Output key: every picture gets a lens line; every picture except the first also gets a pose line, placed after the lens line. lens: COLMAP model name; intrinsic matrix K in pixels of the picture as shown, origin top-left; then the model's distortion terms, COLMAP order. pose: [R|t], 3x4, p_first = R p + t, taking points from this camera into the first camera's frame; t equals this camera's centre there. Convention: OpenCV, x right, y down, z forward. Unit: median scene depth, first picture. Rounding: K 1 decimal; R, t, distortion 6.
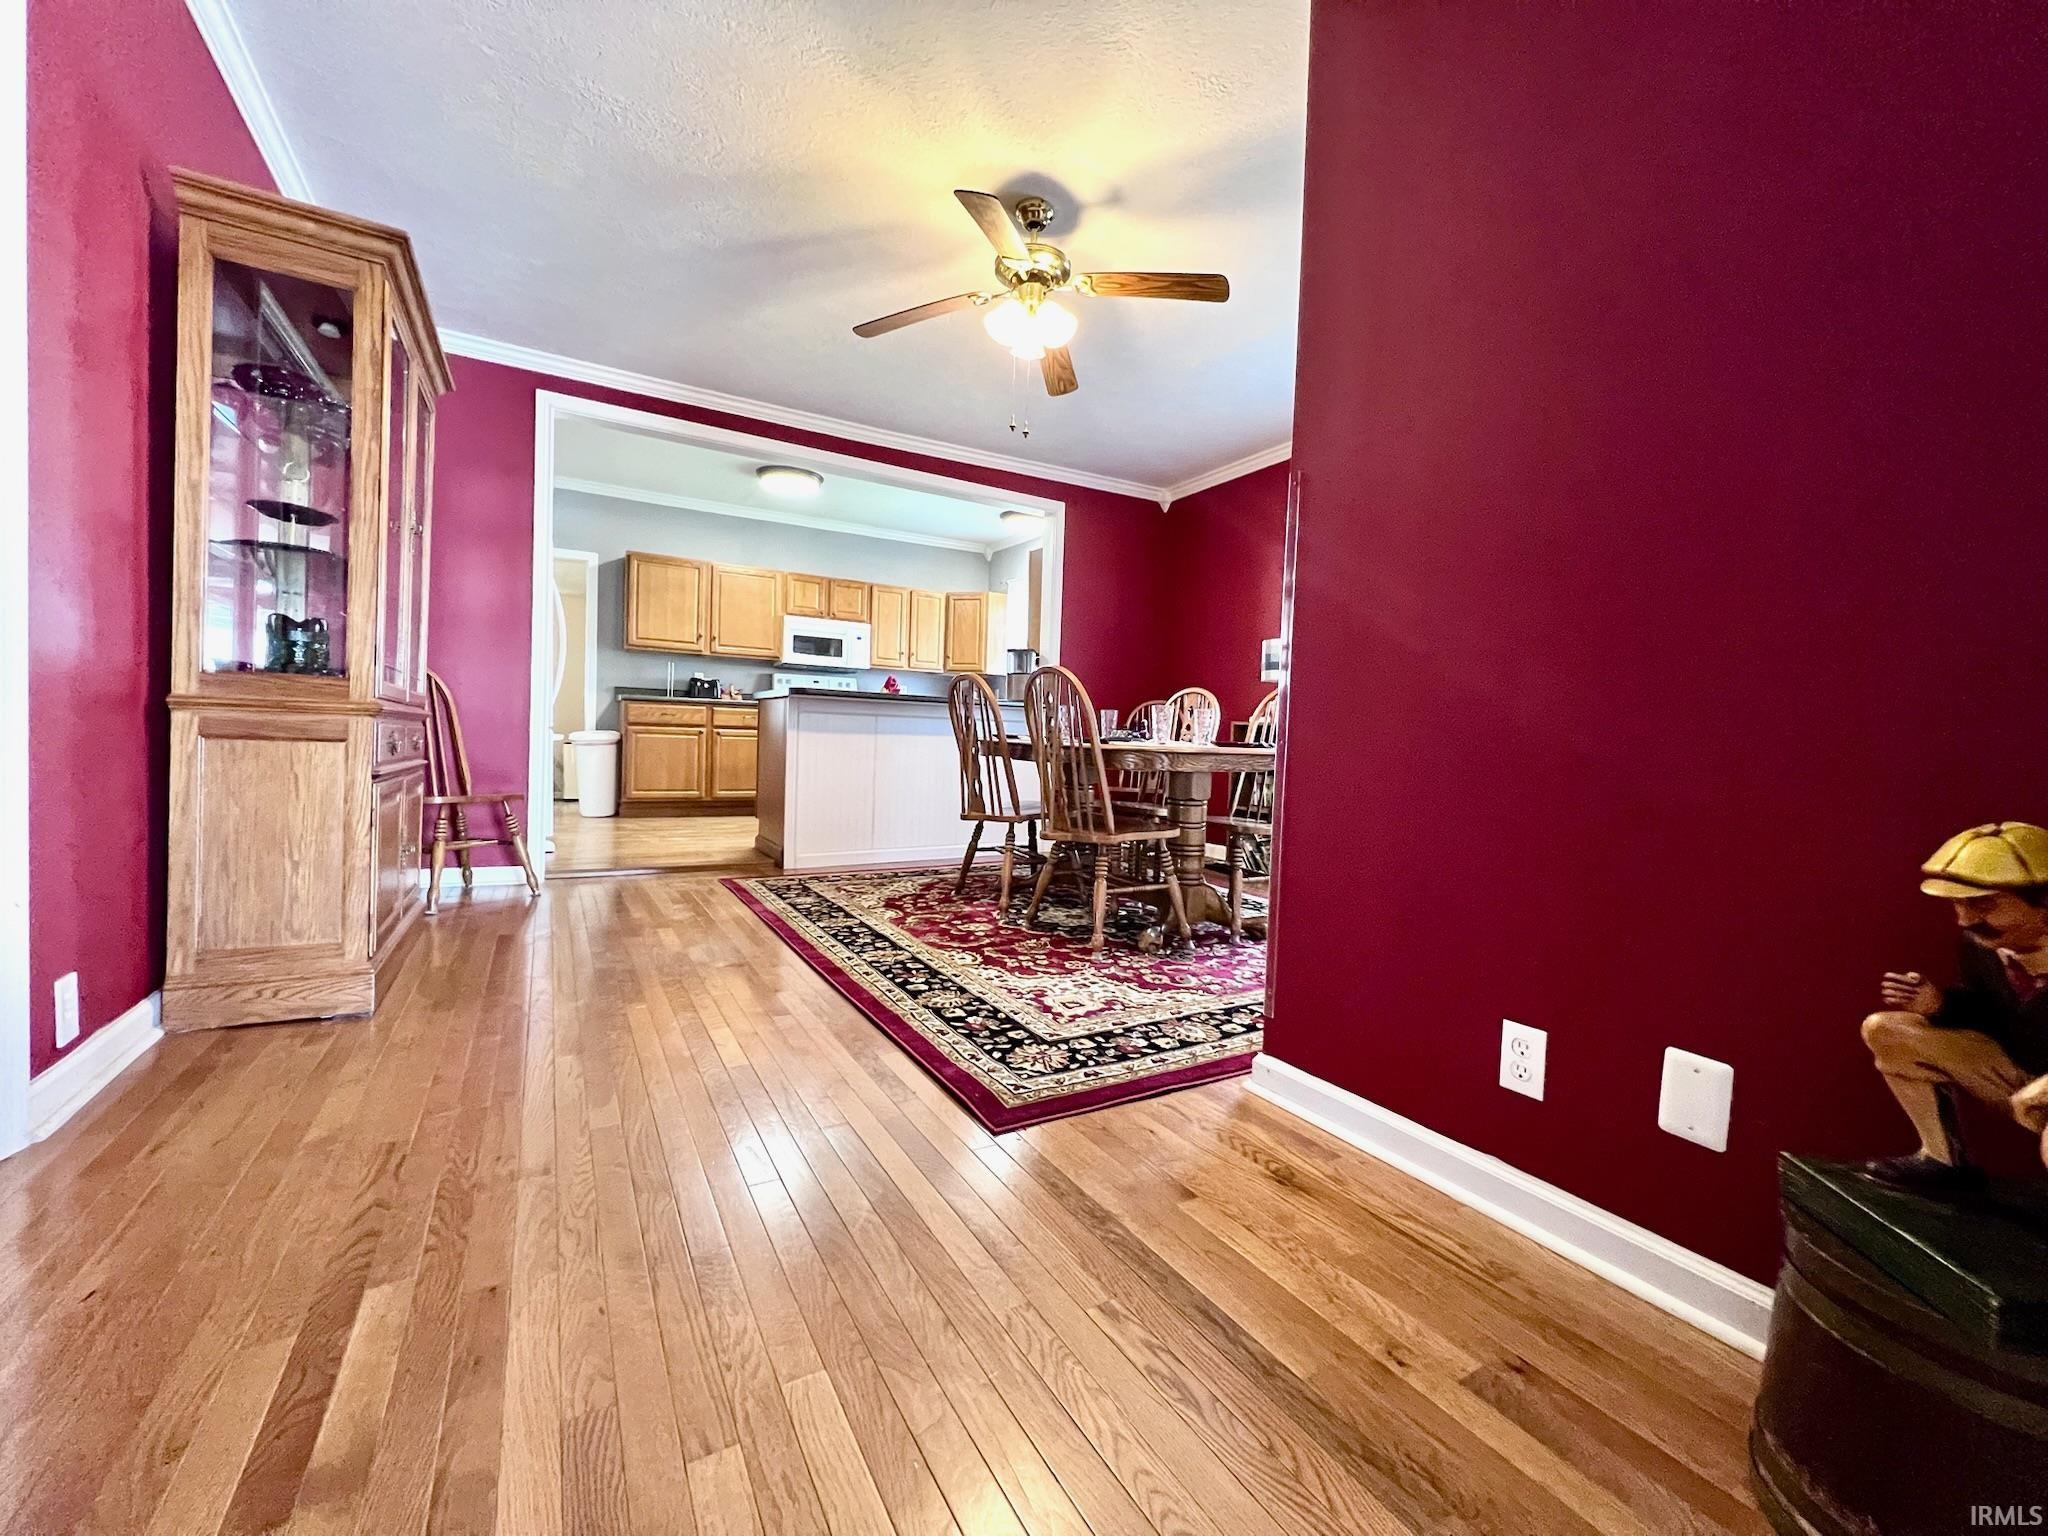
lens RADIAL K [[818.5, 0, 1025.0], [0, 818.5, 770.1], [0, 0, 1]] dist [-0.002578, -0.000090]
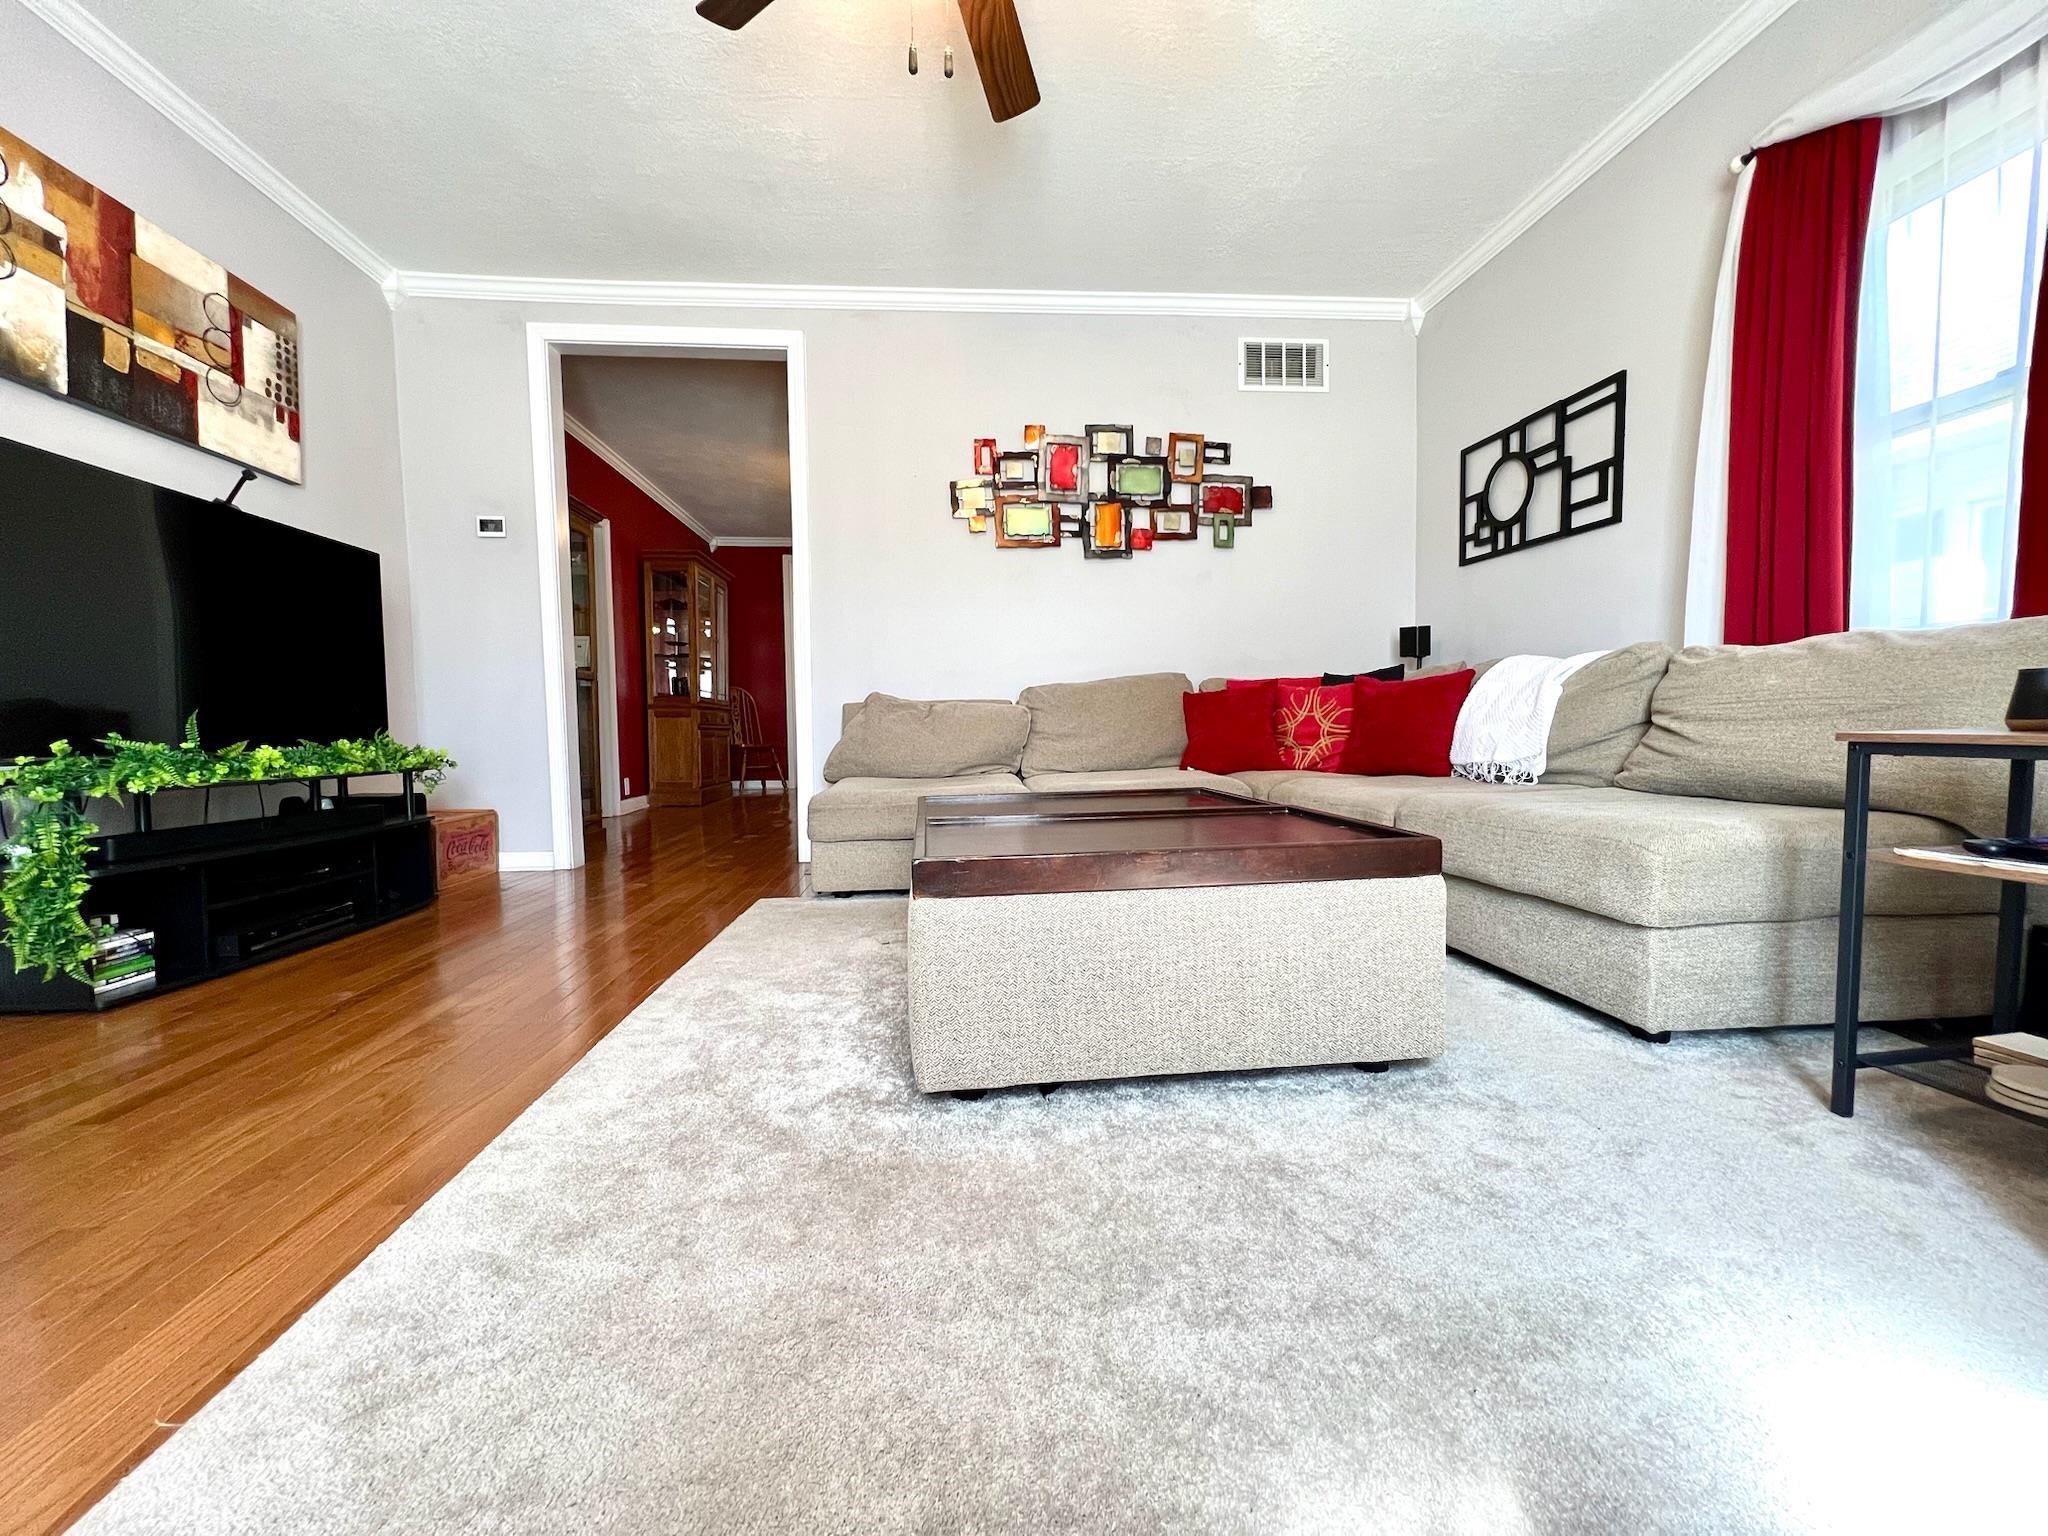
lens RADIAL K [[818.5, 0, 1030.5], [0, 818.5, 765.3], [0, 0, 1]] dist [-0.002578, -0.000090]
pose [[0.910249, -0.028577, -0.413075, 1.083923], [0.029329, 0.999560, -0.004523, 0.138954], [0.413022, -0.007998, 0.910686, -0.867776]]
